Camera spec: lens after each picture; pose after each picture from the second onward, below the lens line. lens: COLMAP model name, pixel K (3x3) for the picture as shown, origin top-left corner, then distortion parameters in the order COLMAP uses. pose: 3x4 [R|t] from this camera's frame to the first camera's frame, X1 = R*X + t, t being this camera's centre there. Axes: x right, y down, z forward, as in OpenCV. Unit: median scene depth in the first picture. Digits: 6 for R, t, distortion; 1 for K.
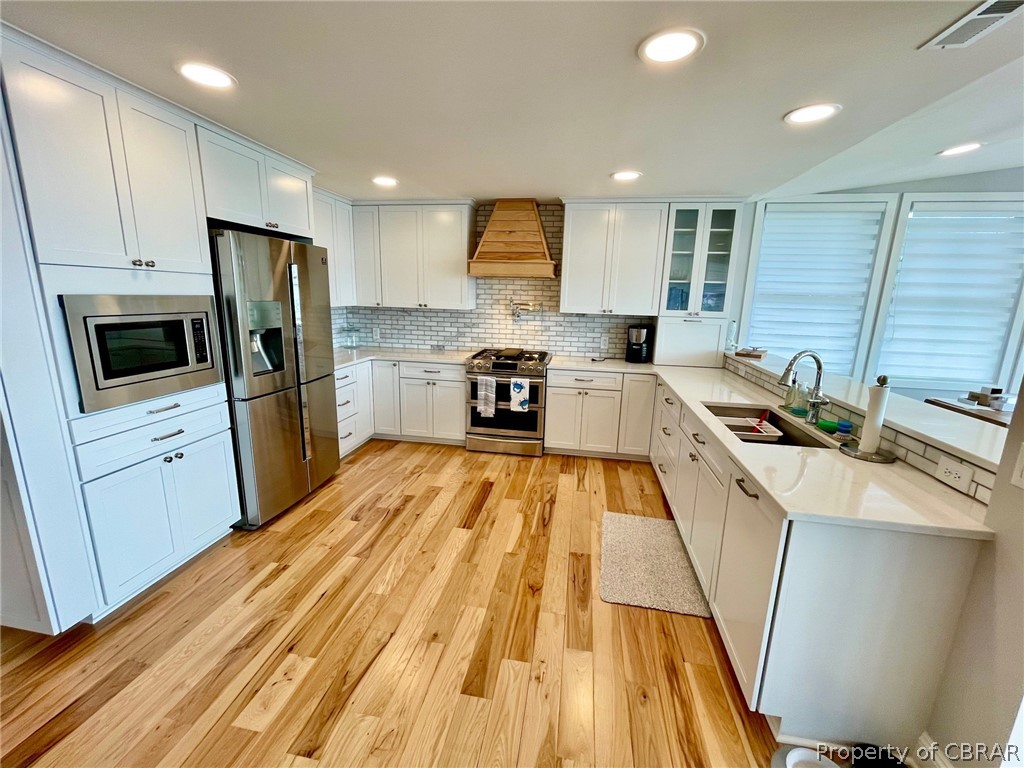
lens RADIAL K [[412.2, 0, 510.6], [0, 412.2, 378.1], [0, 0, 1]] dist [0.000648, 0.000846]
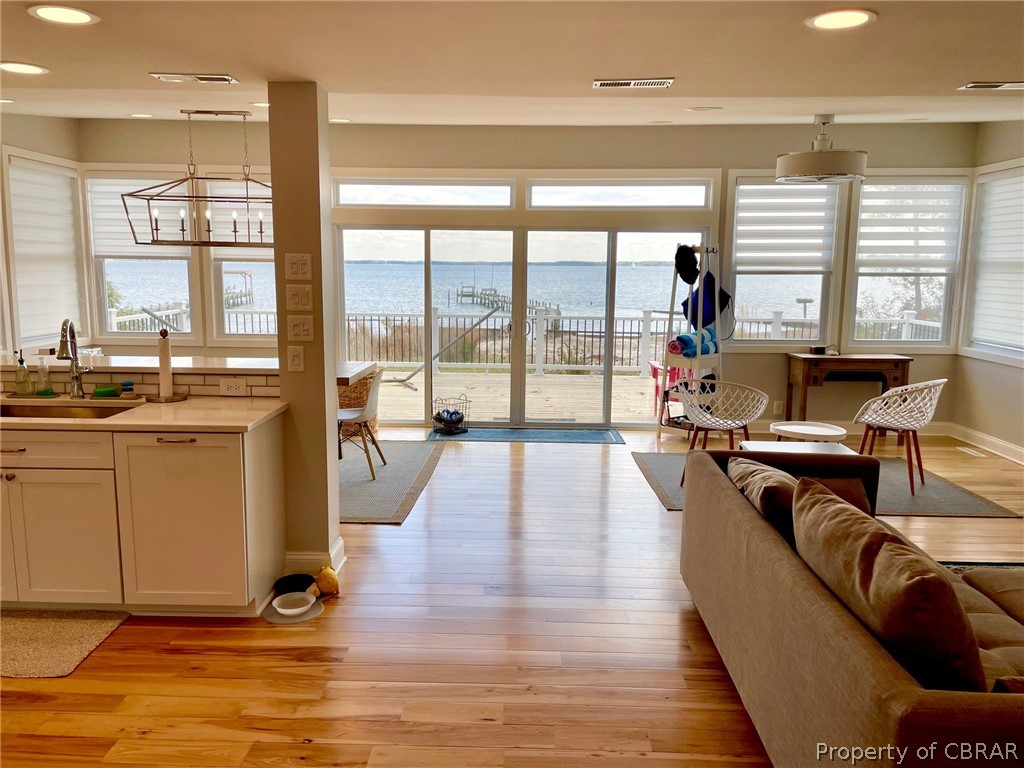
lens RADIAL K [[782.6, 0, 510.4], [0, 782.6, 382.8], [0, 0, 1]] dist [0.049701, -0.006623]
pose [[-0.154022, -0.167578, 0.973753, -1.470545], [0.188744, 0.962375, 0.195474, -0.112409], [-0.969873, 0.213897, -0.116598, 0.333561]]
